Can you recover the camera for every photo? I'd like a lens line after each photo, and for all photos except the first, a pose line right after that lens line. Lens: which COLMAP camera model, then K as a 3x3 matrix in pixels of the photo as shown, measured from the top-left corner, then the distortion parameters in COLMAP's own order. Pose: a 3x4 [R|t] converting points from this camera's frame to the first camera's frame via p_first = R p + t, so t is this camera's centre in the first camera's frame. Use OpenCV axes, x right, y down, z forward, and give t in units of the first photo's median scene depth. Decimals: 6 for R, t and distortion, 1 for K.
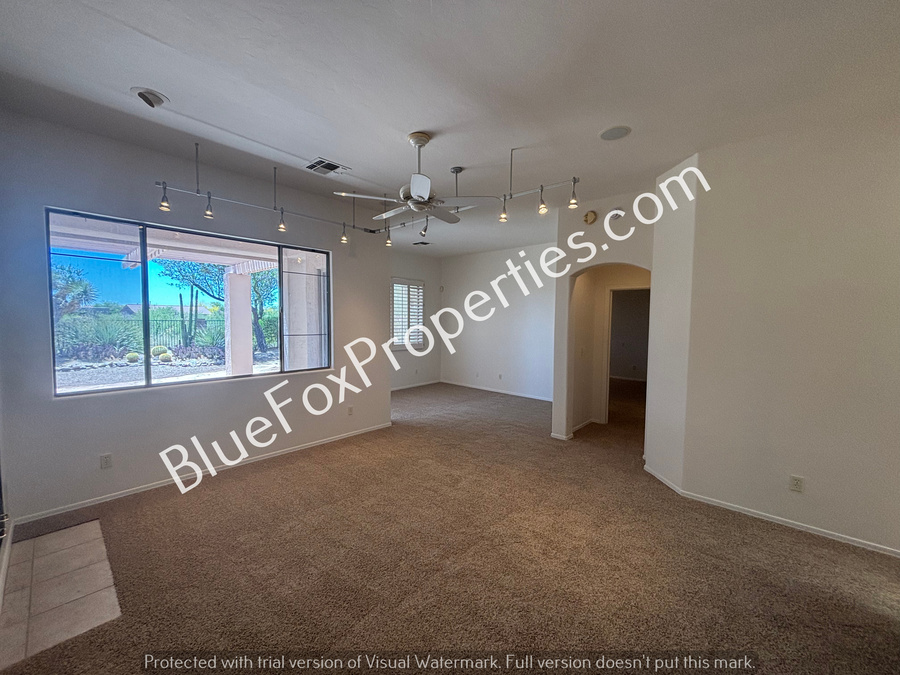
lens RADIAL K [[361.3, 0, 444.5], [0, 361.3, 335.5], [0, 0, 1]] dist [0.011256, 0.000030]
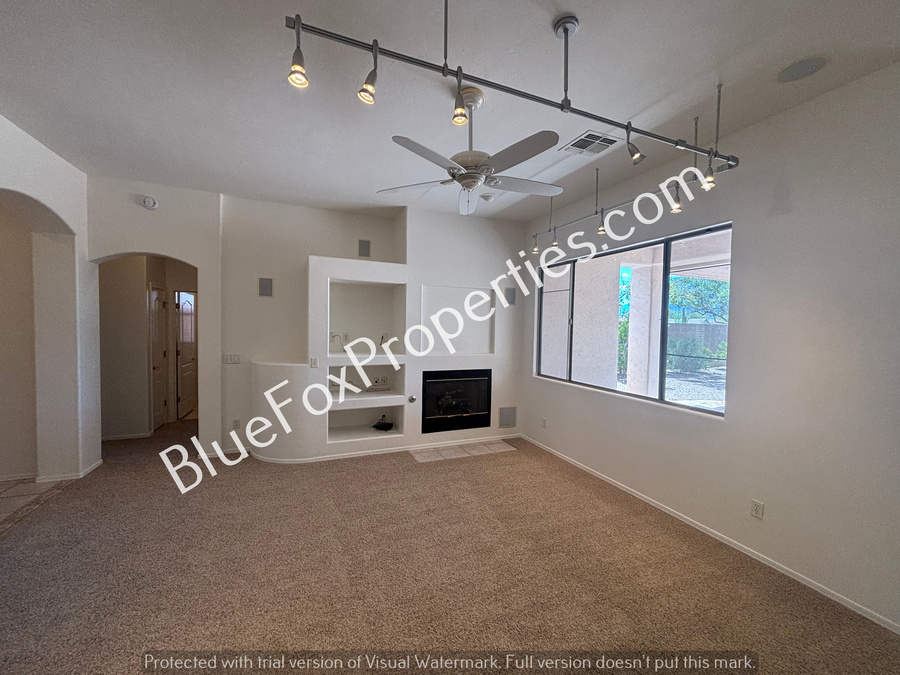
lens RADIAL K [[358.4, 0, 447.4], [0, 358.4, 333.8], [0, 0, 1]] dist [-0.000623, -0.000022]
pose [[-0.417406, 0.002758, -0.908716, 0.578087], [-0.063262, 0.997481, 0.032086, -0.050050], [0.906515, 0.070880, -0.416180, 1.149170]]
